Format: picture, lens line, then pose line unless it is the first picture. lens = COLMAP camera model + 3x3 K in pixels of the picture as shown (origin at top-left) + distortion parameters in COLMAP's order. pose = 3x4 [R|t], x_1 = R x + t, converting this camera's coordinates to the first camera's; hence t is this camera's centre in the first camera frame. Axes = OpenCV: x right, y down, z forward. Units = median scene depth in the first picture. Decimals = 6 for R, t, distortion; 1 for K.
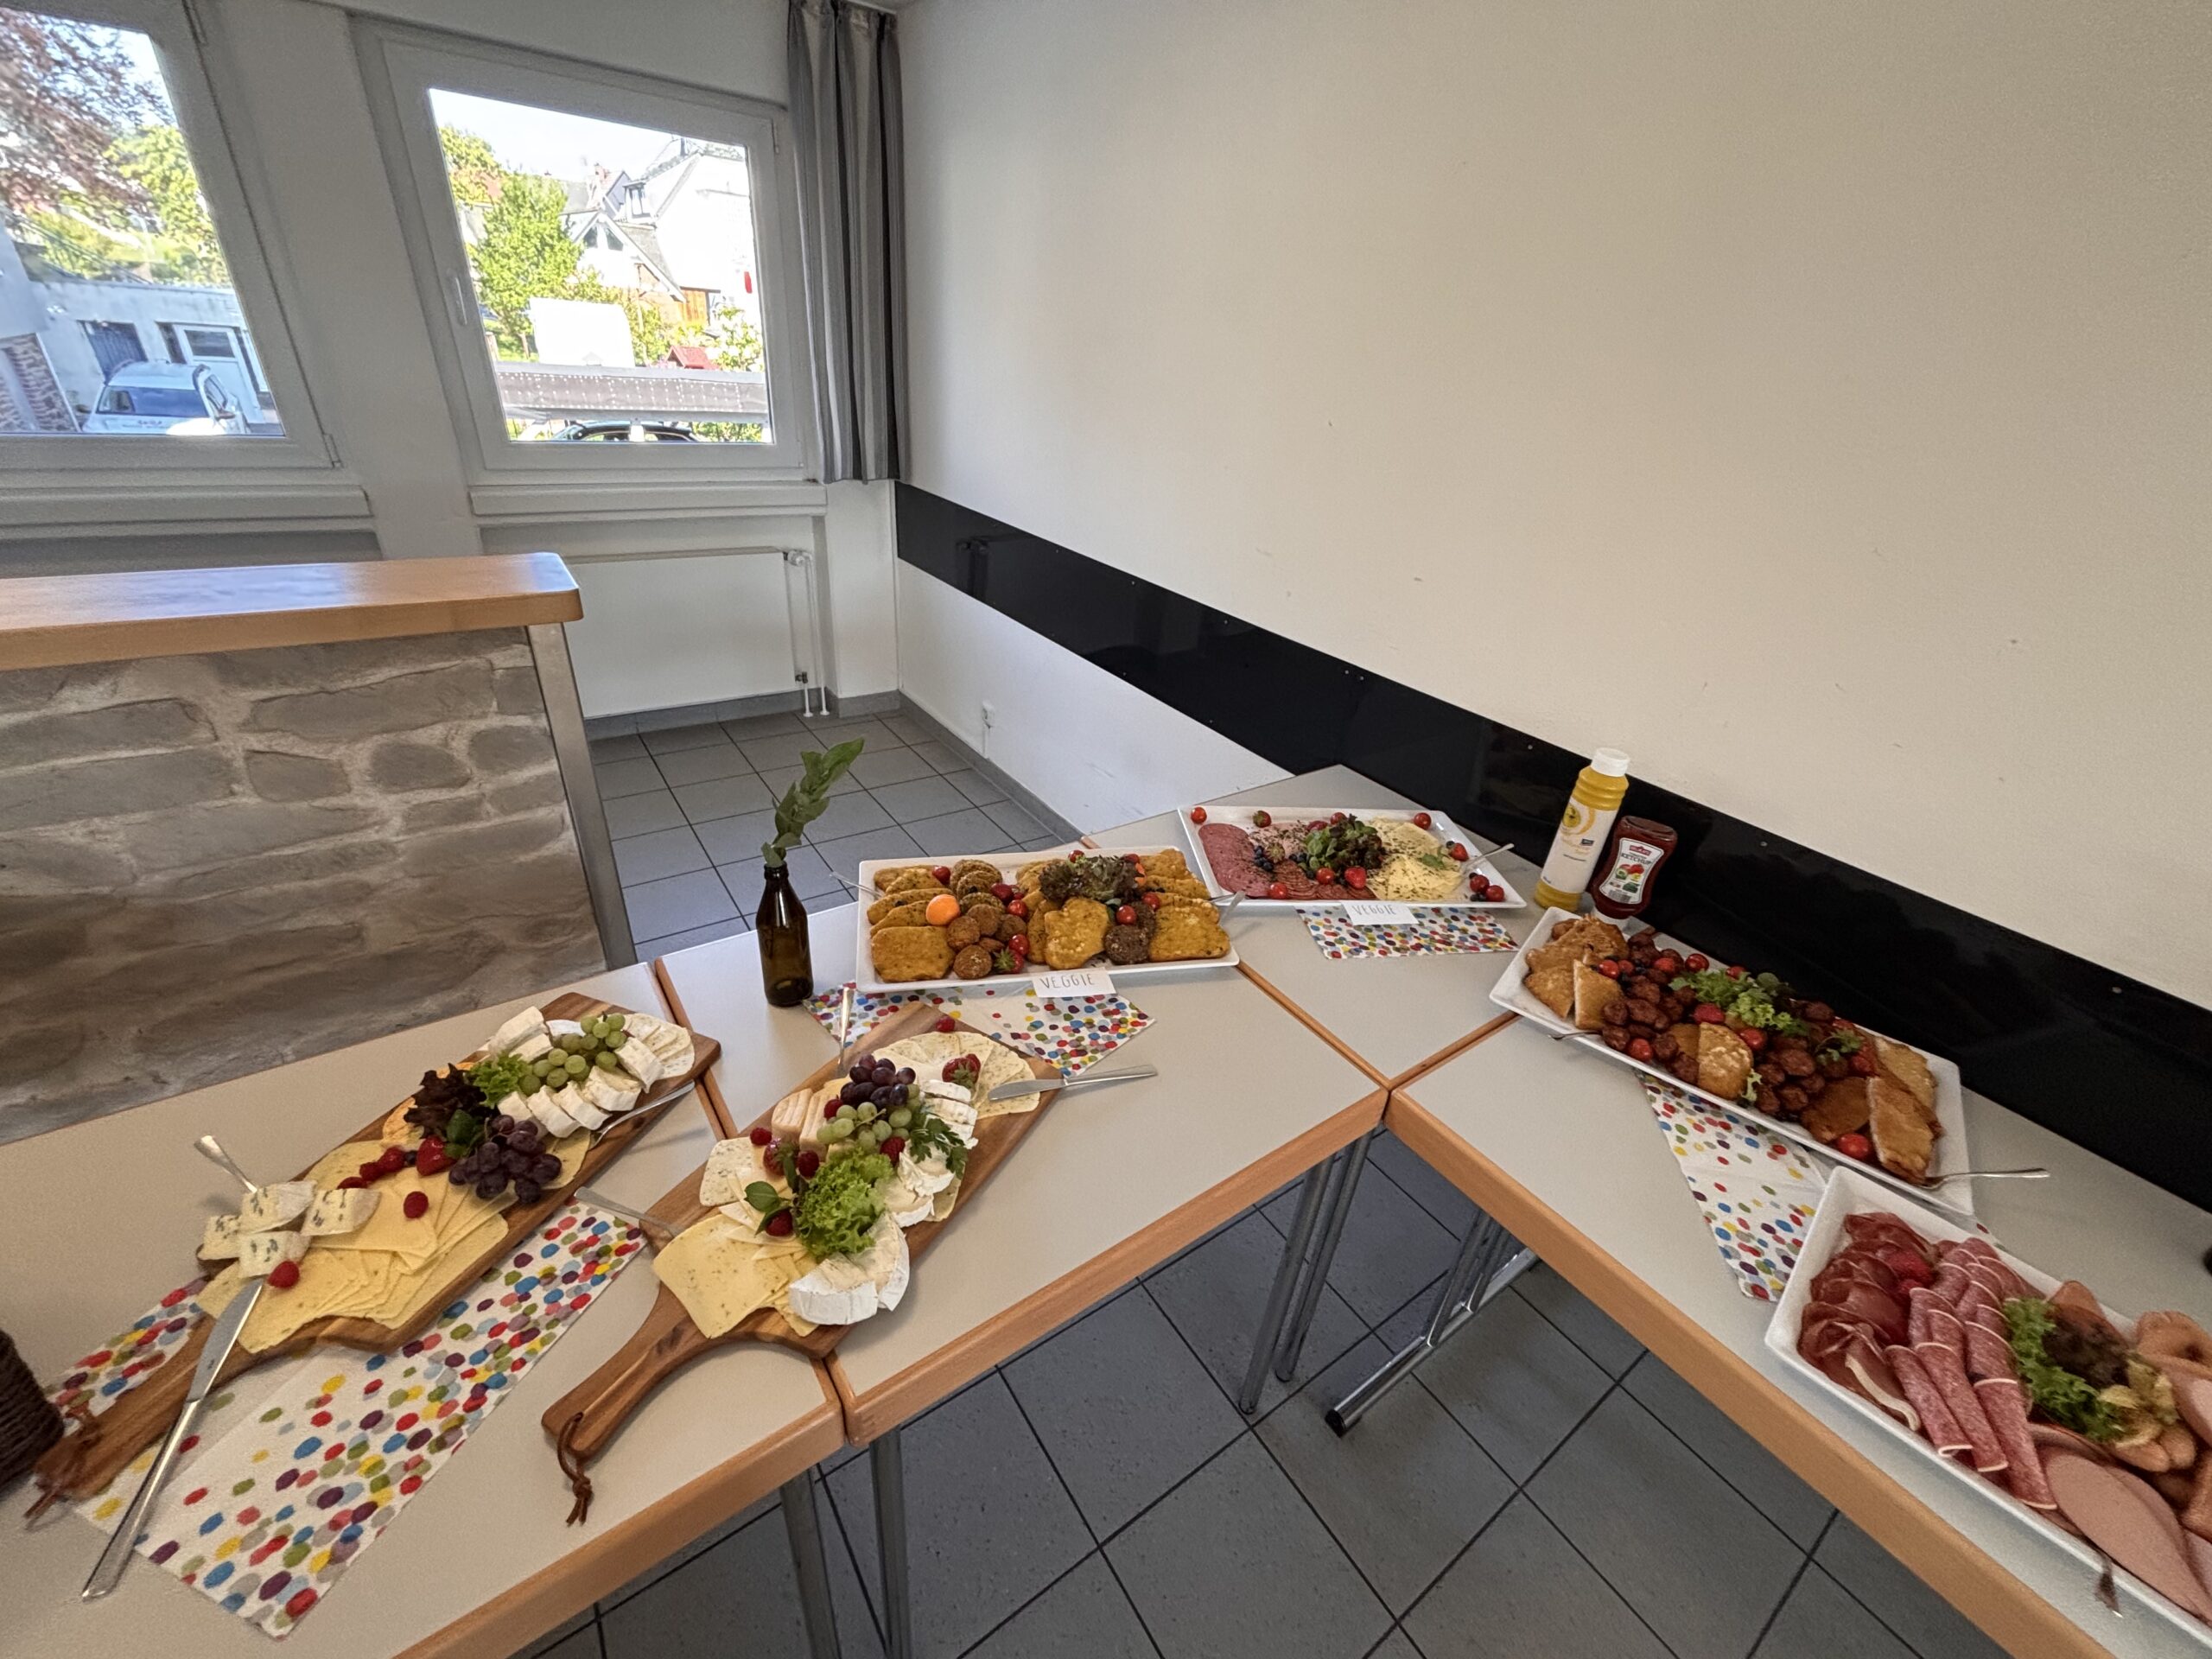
lens RADIAL K [[886.5, 0, 1115.1], [0, 886.5, 829.6], [0, 0, 1]] dist [-0.000451, -0.000002]
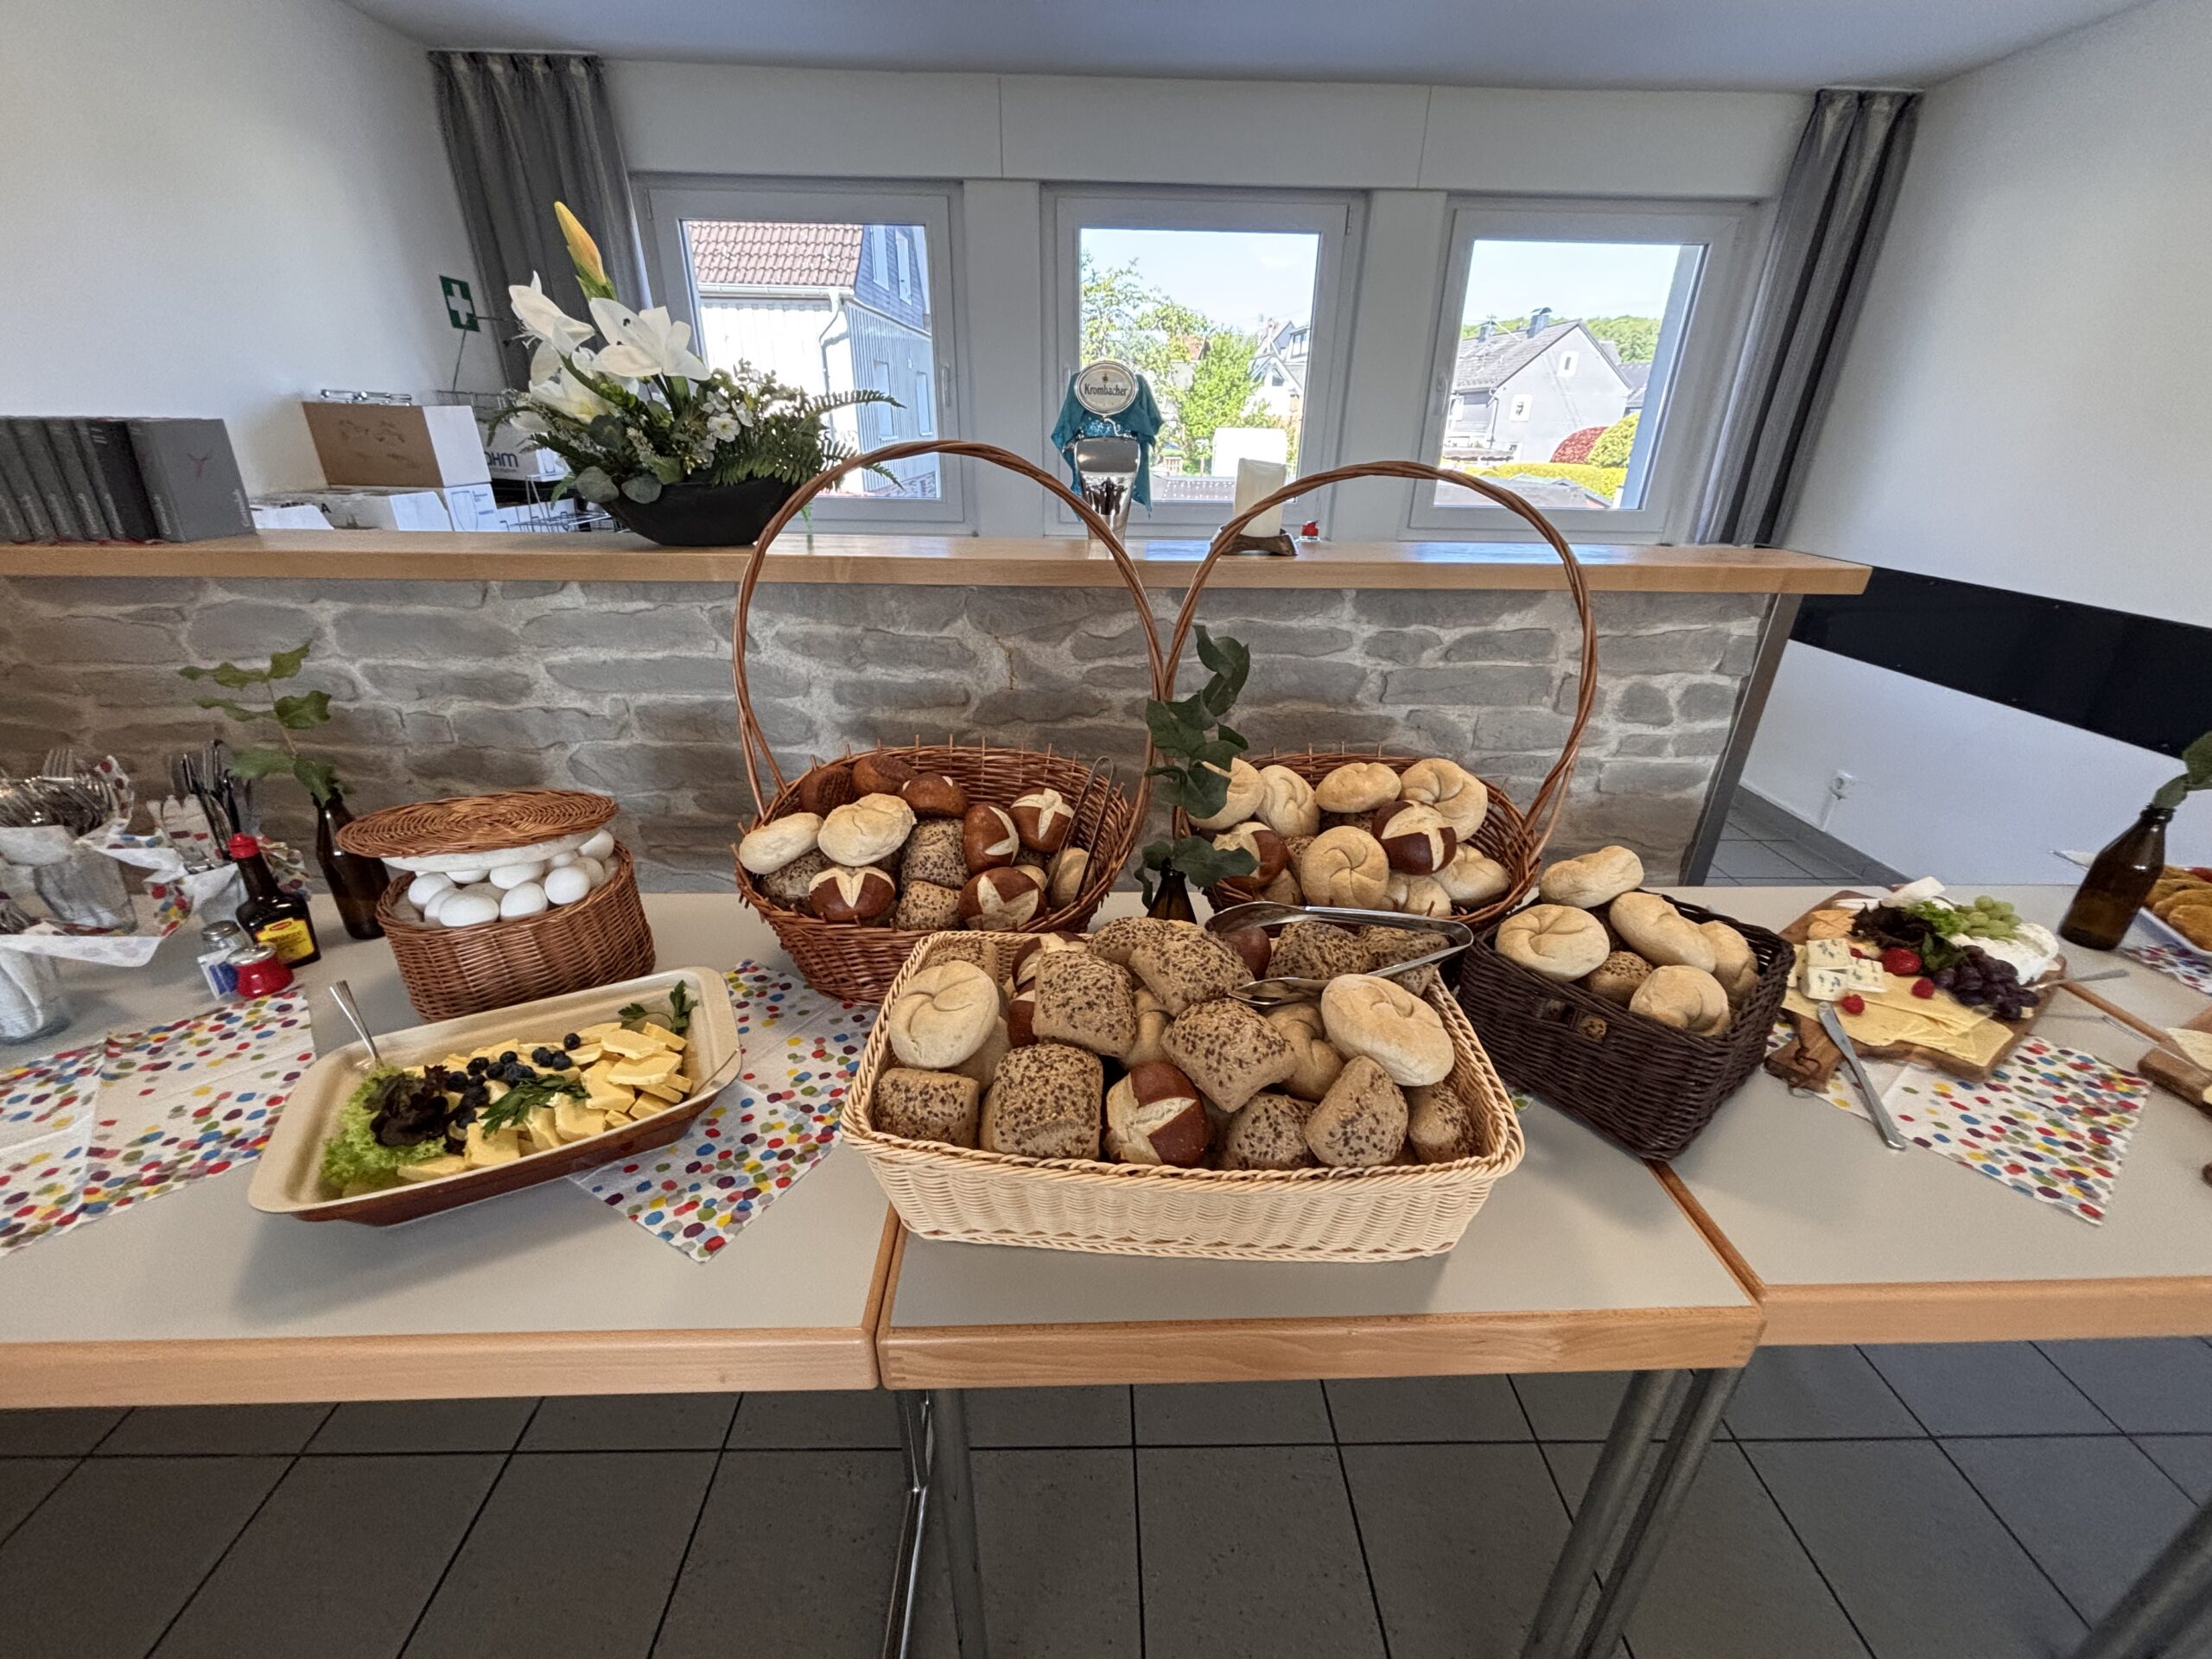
lens RADIAL K [[886.5, 0, 1106.9], [0, 886.5, 831.5], [0, 0, 1]] dist [-0.000451, -0.000002]
pose [[0.825812, 0.175604, -0.535909, -0.312733], [-0.229201, 0.972770, -0.034435, 0.144418], [0.515269, 0.151268, 0.843573, -0.197896]]
